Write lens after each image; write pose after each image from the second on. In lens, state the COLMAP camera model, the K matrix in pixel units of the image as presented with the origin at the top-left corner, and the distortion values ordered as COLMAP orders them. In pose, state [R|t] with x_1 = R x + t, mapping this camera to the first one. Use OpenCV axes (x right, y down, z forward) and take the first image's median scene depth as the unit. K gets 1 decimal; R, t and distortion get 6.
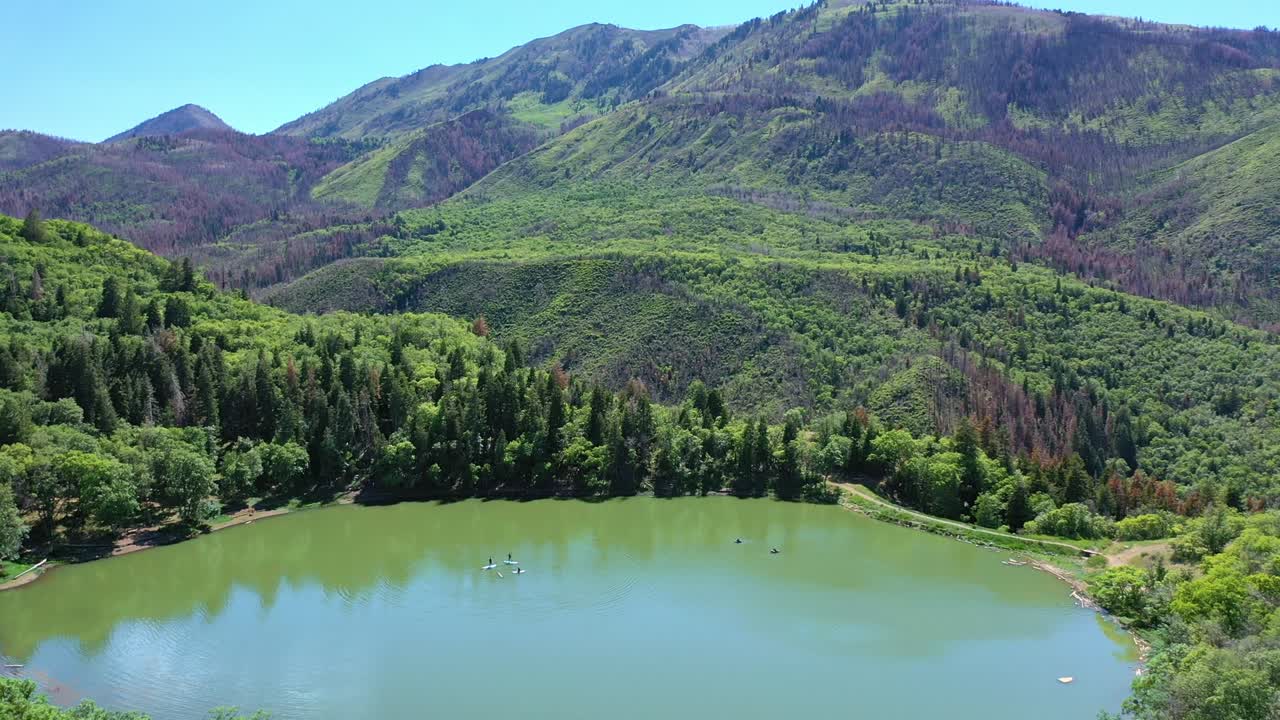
lens RADIAL K [[1013.1, 0, 640.0], [0, 1013.1, 360.0], [0, 0, 1]] dist [0.000611, 0.000415]
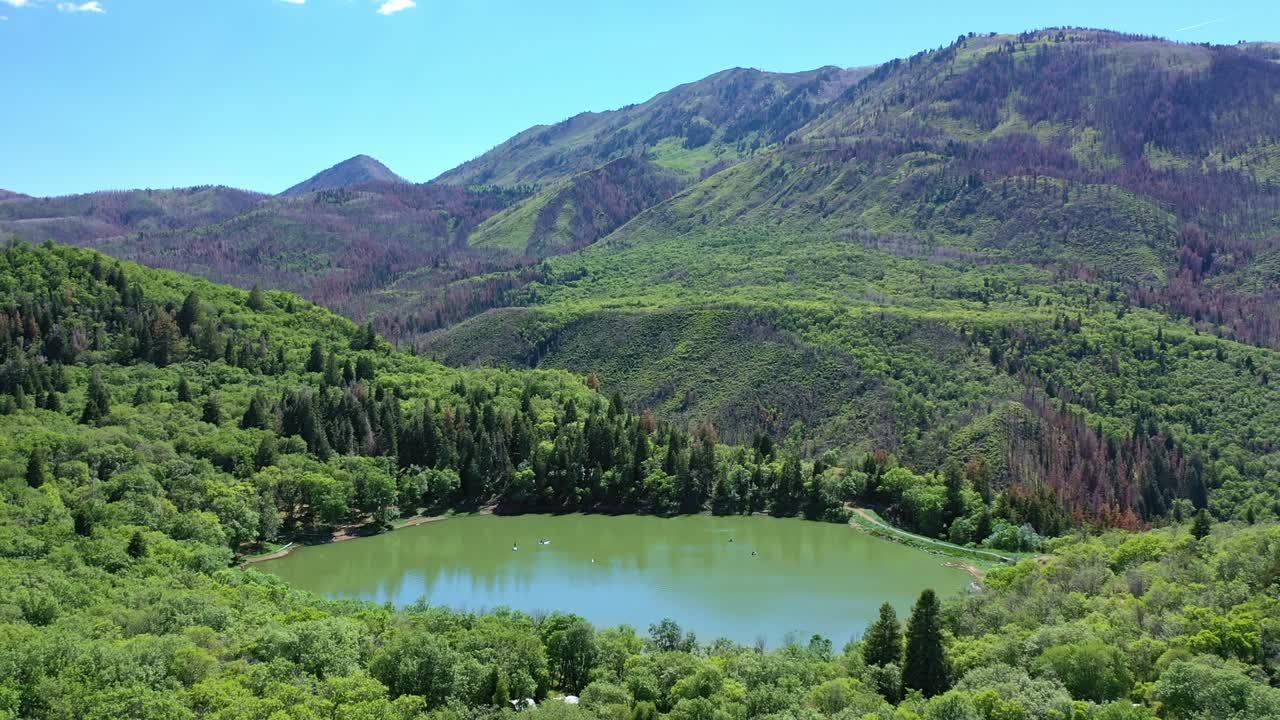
lens RADIAL K [[1013.1, 0, 640.0], [0, 1013.1, 360.0], [0, 0, 1]] dist [0.000611, 0.000415]
pose [[0.989537, 0.002179, -0.144263, 0.040512], [-0.007099, 0.999410, -0.033597, -0.008013], [0.144105, 0.034270, 0.988969, -0.118187]]
